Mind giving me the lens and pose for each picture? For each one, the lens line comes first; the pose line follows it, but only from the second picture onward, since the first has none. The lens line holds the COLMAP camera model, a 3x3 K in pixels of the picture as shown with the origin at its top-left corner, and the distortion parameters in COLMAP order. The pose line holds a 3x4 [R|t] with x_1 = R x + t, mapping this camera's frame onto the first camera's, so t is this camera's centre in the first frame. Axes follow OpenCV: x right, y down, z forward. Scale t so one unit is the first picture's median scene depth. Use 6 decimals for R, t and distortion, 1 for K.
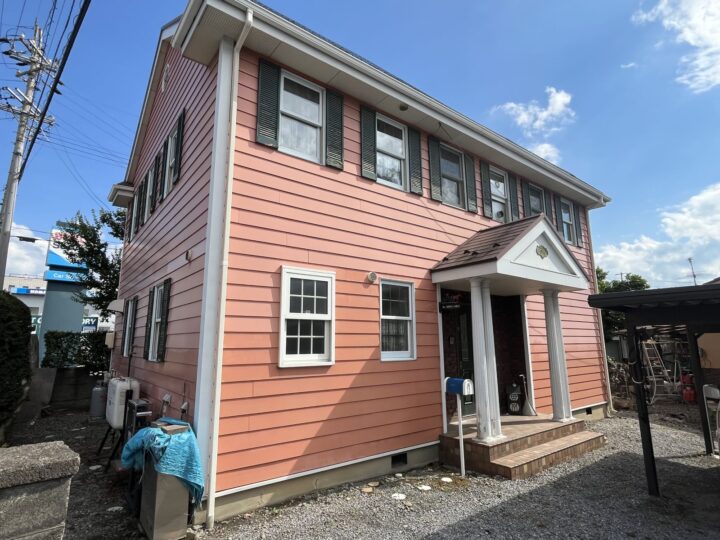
lens RADIAL K [[386.9, 0, 356.7], [0, 386.9, 268.9], [0, 0, 1]] dist [-0.006896, -0.000056]
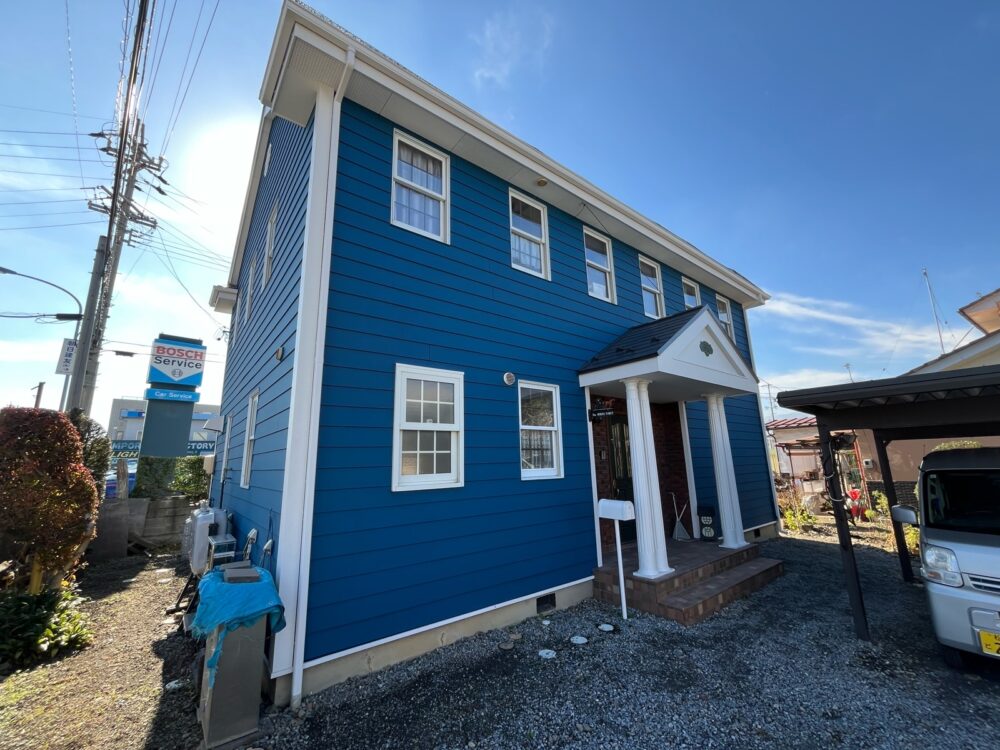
lens RADIAL K [[404.0, 0, 502.3], [0, 404.0, 374.0], [0, 0, 1]] dist [0.002325, -0.000033]
pose [[0.999683, -0.018198, 0.017422, 0.011116], [0.018632, 0.999512, -0.025081, 0.031269], [-0.016957, 0.025397, 0.999534, 0.128743]]
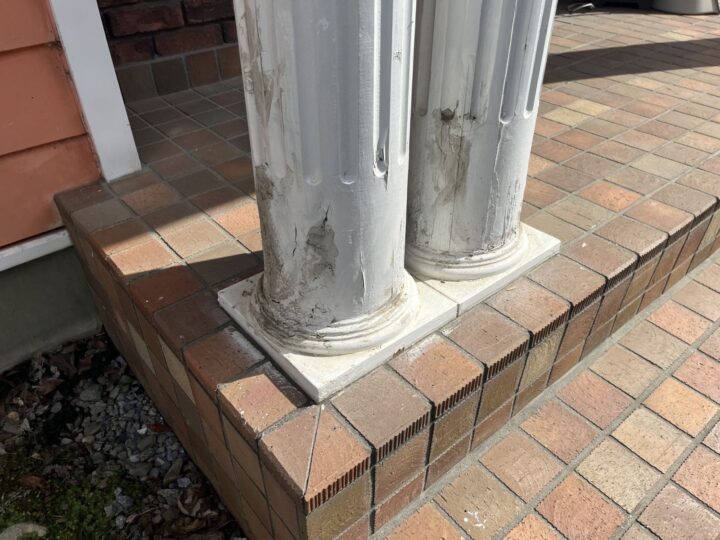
lens RADIAL K [[548.7, 0, 358.1], [0, 548.7, 276.4], [0, 0, 1]] dist [0.008539, -0.019039]
pose [[0.999673, -0.016905, 0.019179, 0.327685], [-0.003096, 0.664603, 0.747190, 0.322305], [-0.025378, -0.747005, 0.664334, 0.892702]]
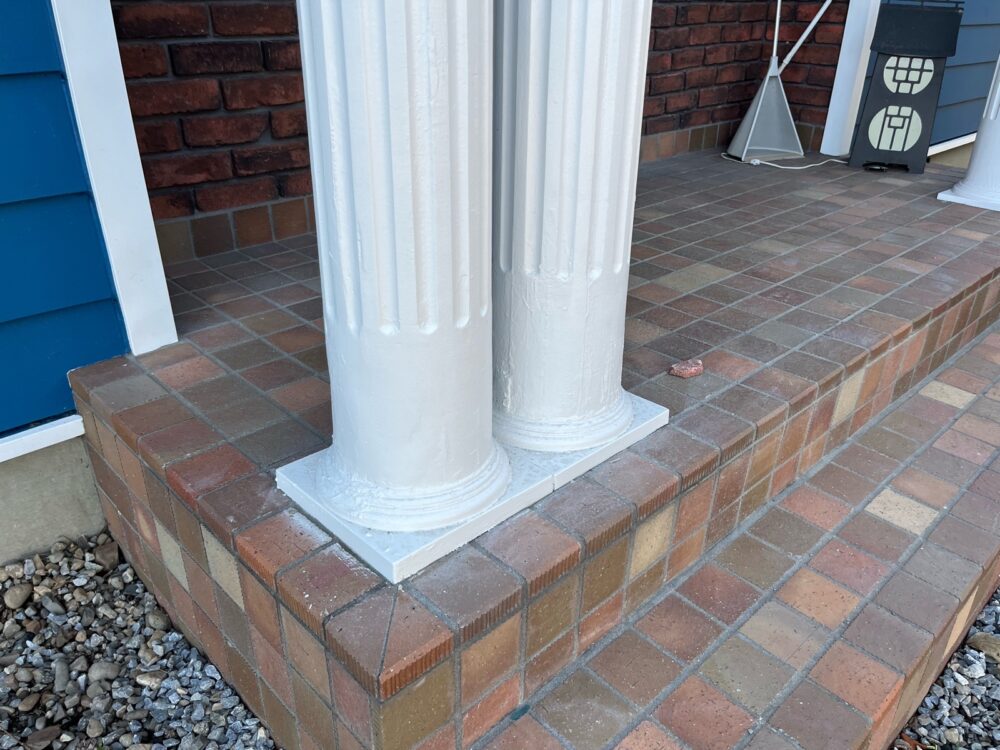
lens RADIAL K [[760.8, 0, 502.3], [0, 760.8, 371.8], [0, 0, 1]] dist [0.008783, 0.001531]
pose [[0.995268, -0.024056, 0.094140, 0.328636], [-0.039136, 0.787555, 0.615001, 0.307801], [-0.088935, -0.615775, 0.782887, 0.860791]]
